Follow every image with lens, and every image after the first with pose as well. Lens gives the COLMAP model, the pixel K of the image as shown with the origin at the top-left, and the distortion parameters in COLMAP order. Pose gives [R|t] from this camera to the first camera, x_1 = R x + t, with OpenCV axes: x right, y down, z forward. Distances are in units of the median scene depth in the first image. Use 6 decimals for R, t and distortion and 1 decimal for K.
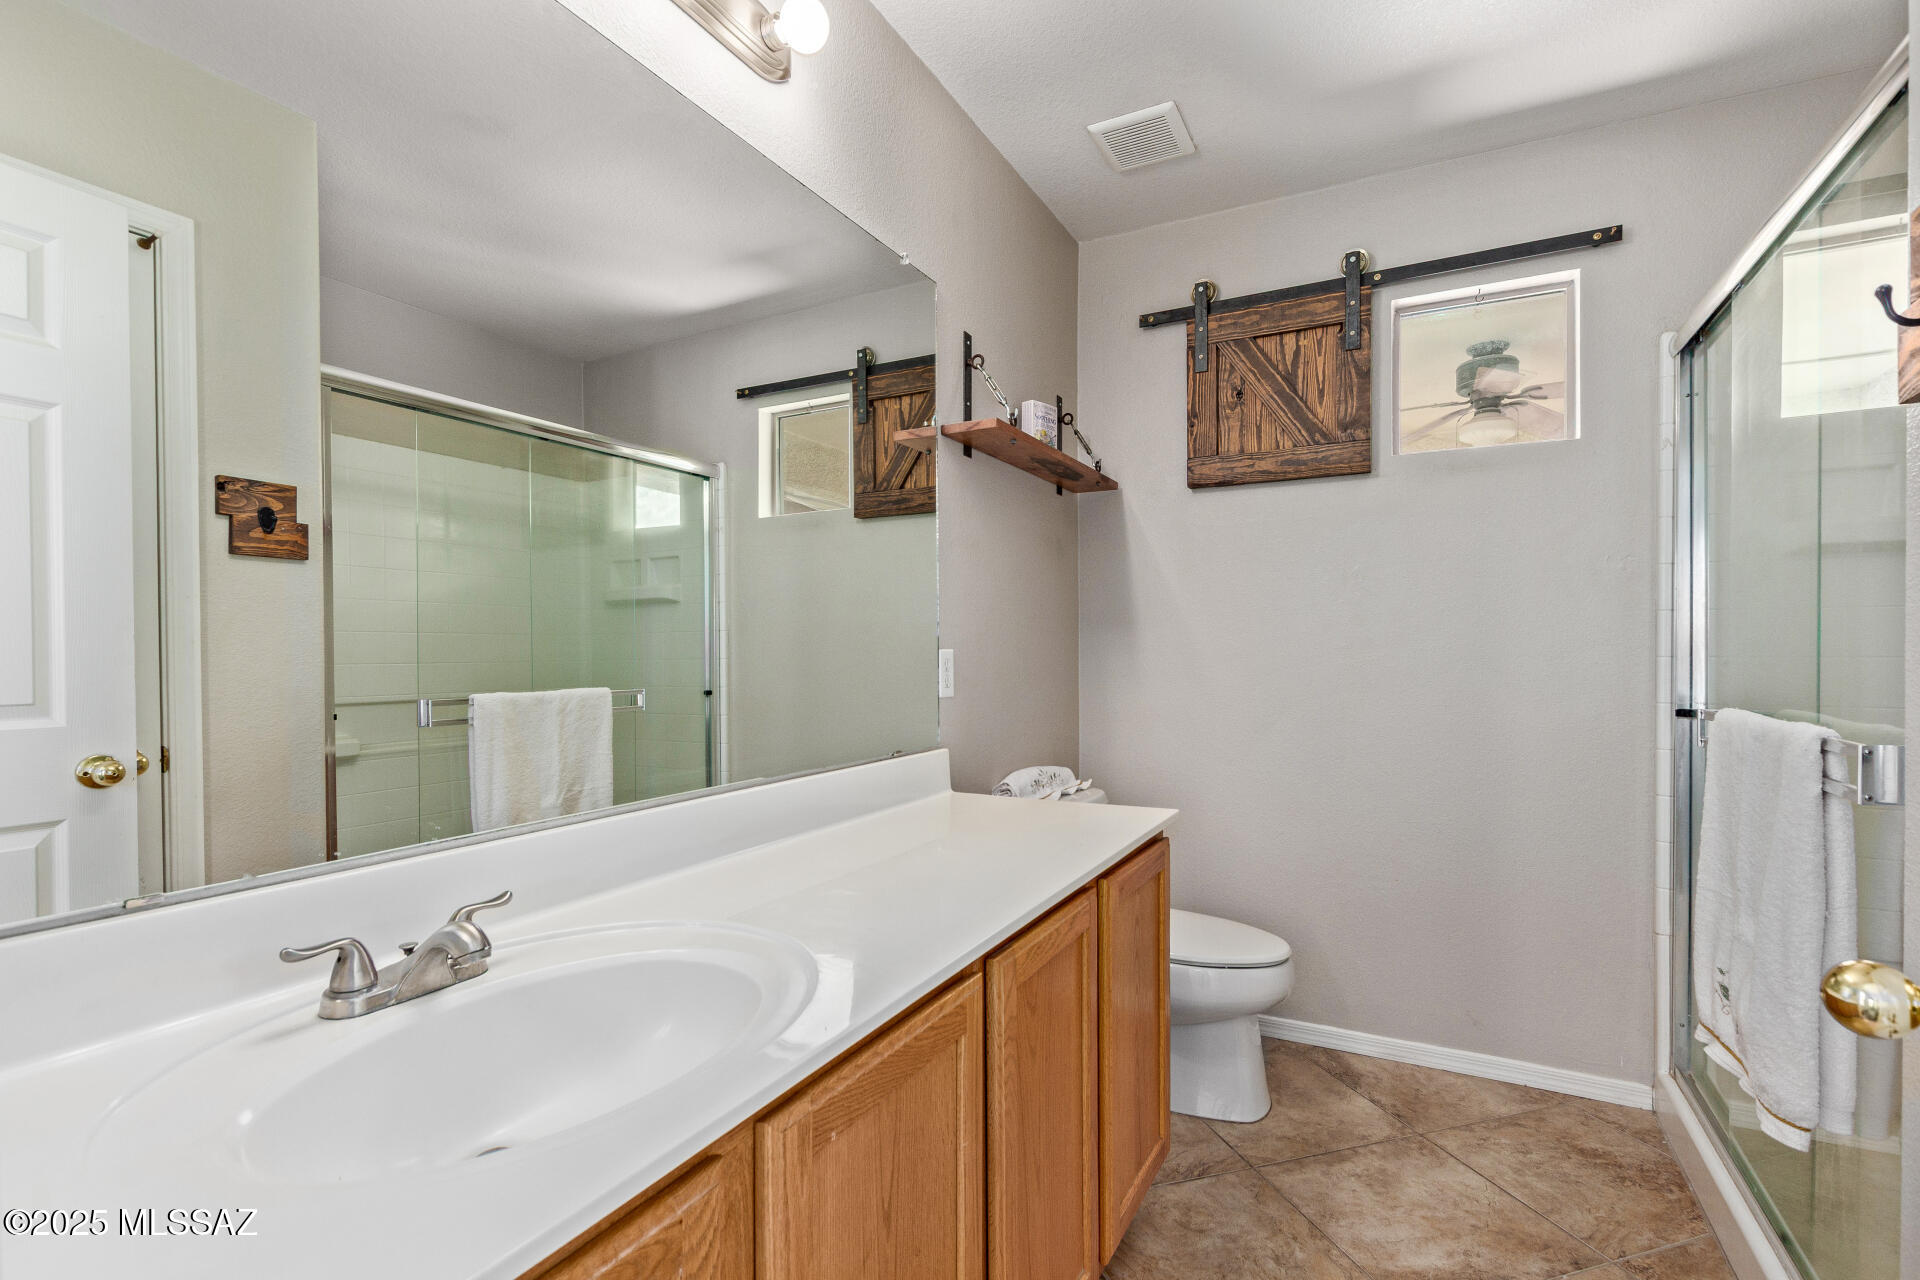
lens RADIAL K [[890.2, 0, 968.1], [0, 890.2, 668.8], [0, 0, 1]] dist [0.008168, 0.000040]
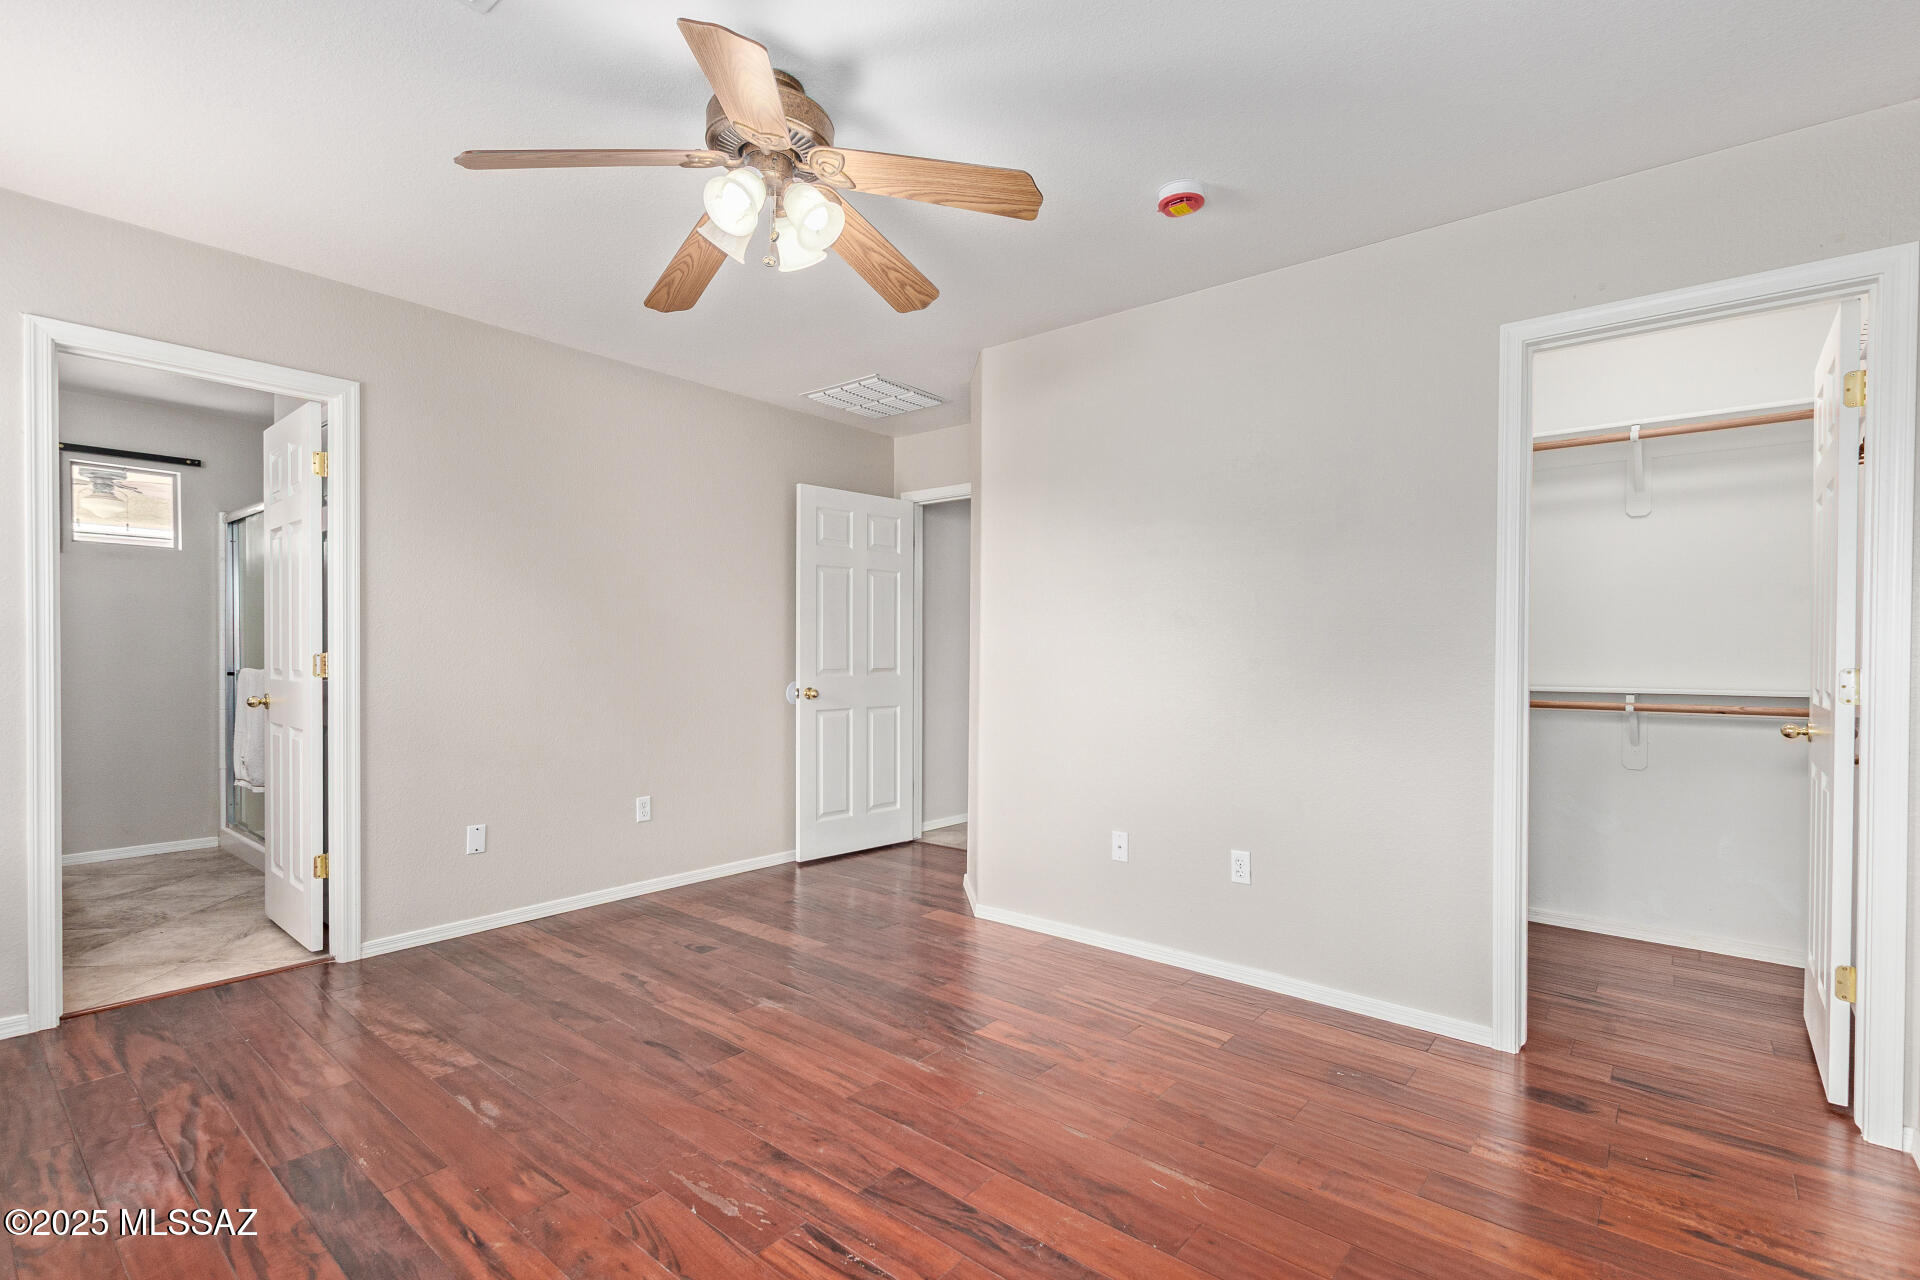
lens RADIAL K [[890.2, 0, 968.1], [0, 890.2, 668.8], [0, 0, 1]] dist [0.008168, 0.000040]
pose [[0.213093, -0.009580, 0.976985, -1.097197], [0.003124, 0.999954, 0.009123, 0.019194], [-0.977027, 0.001108, 0.213113, -1.408753]]
